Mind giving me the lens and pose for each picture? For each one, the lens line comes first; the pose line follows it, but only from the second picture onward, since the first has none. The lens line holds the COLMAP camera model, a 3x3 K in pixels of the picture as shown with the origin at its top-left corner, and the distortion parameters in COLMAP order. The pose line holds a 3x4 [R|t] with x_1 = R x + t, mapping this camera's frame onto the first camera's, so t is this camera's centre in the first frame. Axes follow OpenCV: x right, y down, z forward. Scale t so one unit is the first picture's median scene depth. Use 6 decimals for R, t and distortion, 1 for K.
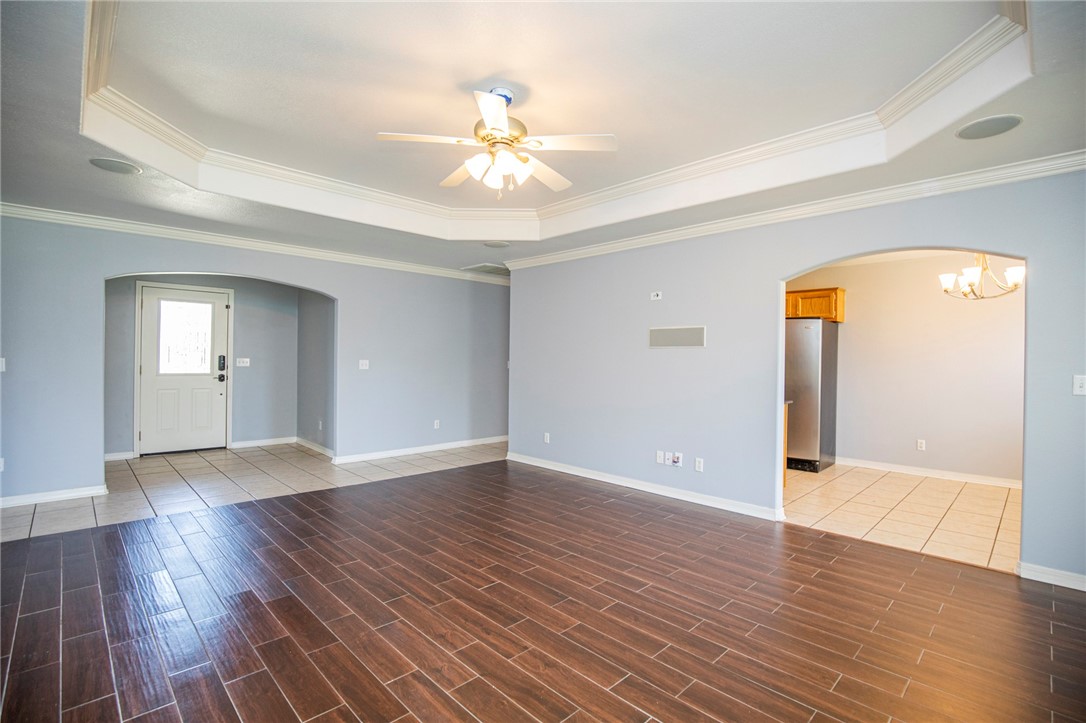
lens RADIAL K [[503.9, 0, 551.4], [0, 503.9, 358.2], [0, 0, 1]] dist [-0.028567, 0.000526]
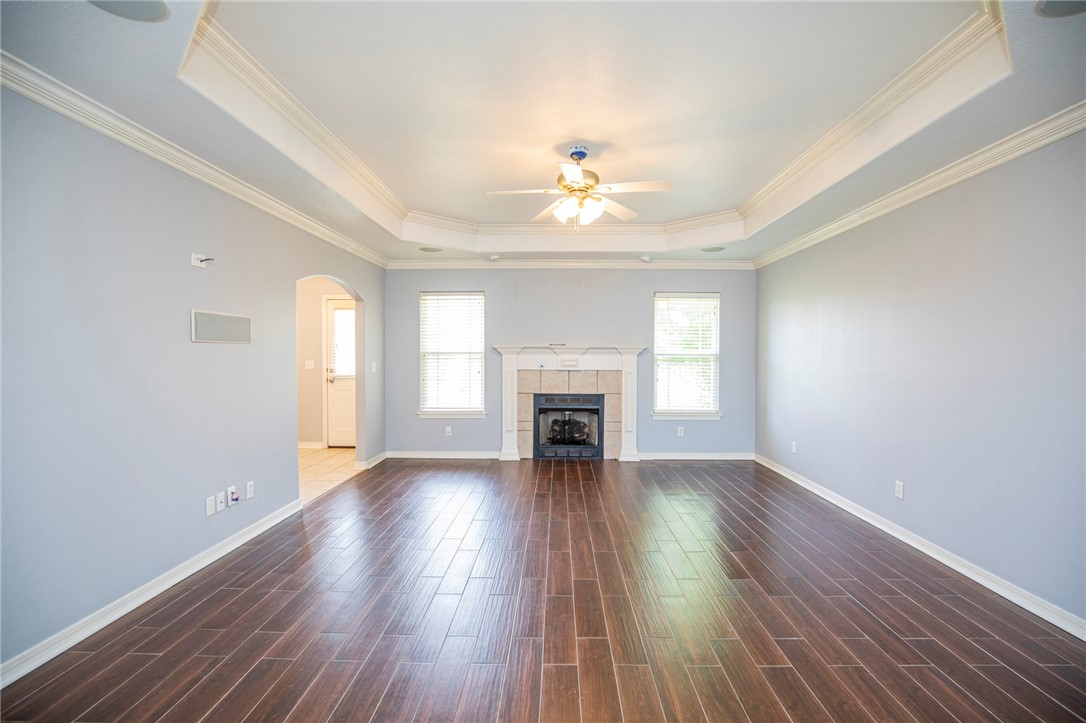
lens RADIAL K [[503.9, 0, 550.9], [0, 503.9, 361.0], [0, 0, 1]] dist [-0.028567, 0.000526]
pose [[-0.699680, -0.024016, 0.714052, -0.630311], [-0.011525, 0.999684, 0.022329, -0.017170], [-0.714363, 0.007394, -0.699736, 1.262865]]
